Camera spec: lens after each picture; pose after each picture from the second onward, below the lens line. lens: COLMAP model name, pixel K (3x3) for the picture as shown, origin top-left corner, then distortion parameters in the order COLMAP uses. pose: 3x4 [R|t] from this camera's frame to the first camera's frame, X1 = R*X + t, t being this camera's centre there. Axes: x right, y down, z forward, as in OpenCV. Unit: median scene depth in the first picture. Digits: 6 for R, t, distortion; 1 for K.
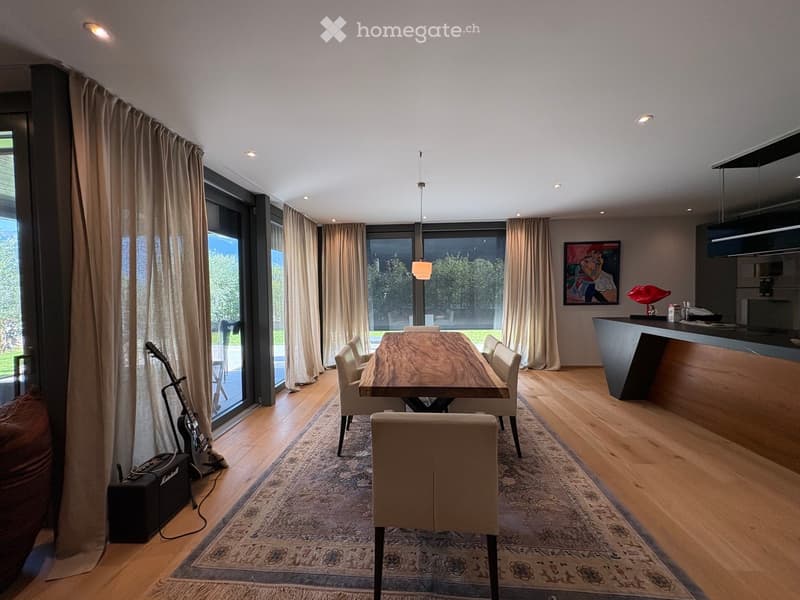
lens RADIAL K [[318.5, 0, 397.5], [0, 318.5, 300.3], [0, 0, 1]] dist [0.001400, 0.000142]
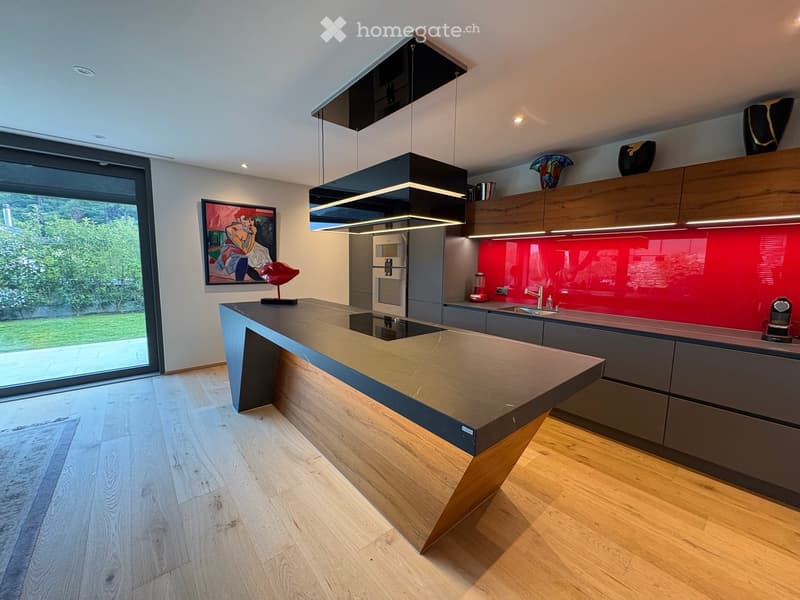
lens RADIAL K [[318.5, 0, 401.3], [0, 318.5, 299.9], [0, 0, 1]] dist [0.001400, 0.000142]
pose [[0.712432, -0.054842, 0.699595, 0.329089], [-0.004979, 0.996521, 0.083189, -0.015134], [-0.701723, -0.062750, 0.709681, 0.148661]]
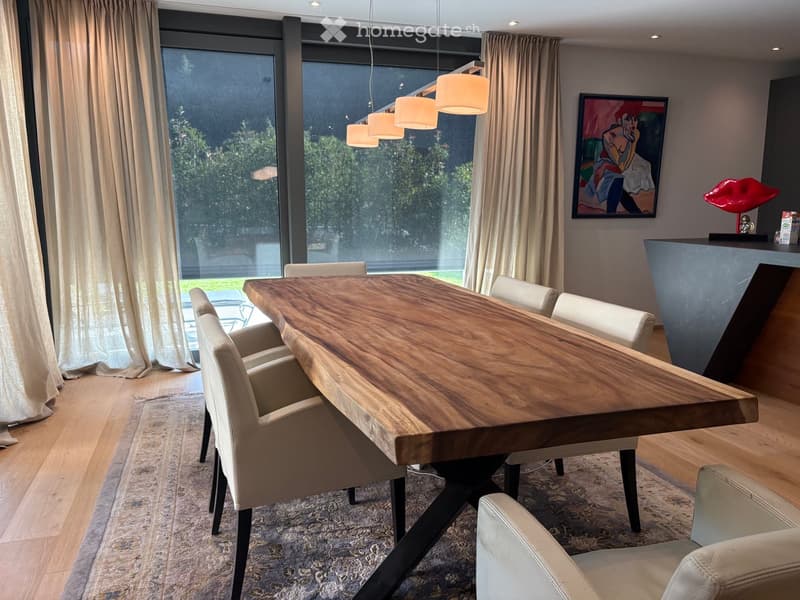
lens RADIAL K [[612.2, 0, 393.5], [0, 612.2, 300.4], [0, 0, 1]] dist [0.015429, 0.002409]
pose [[0.931292, -0.043303, 0.361690, -0.124151], [-0.004404, 0.991498, 0.130044, 0.019727], [-0.364246, -0.122702, 0.923184, 0.163451]]
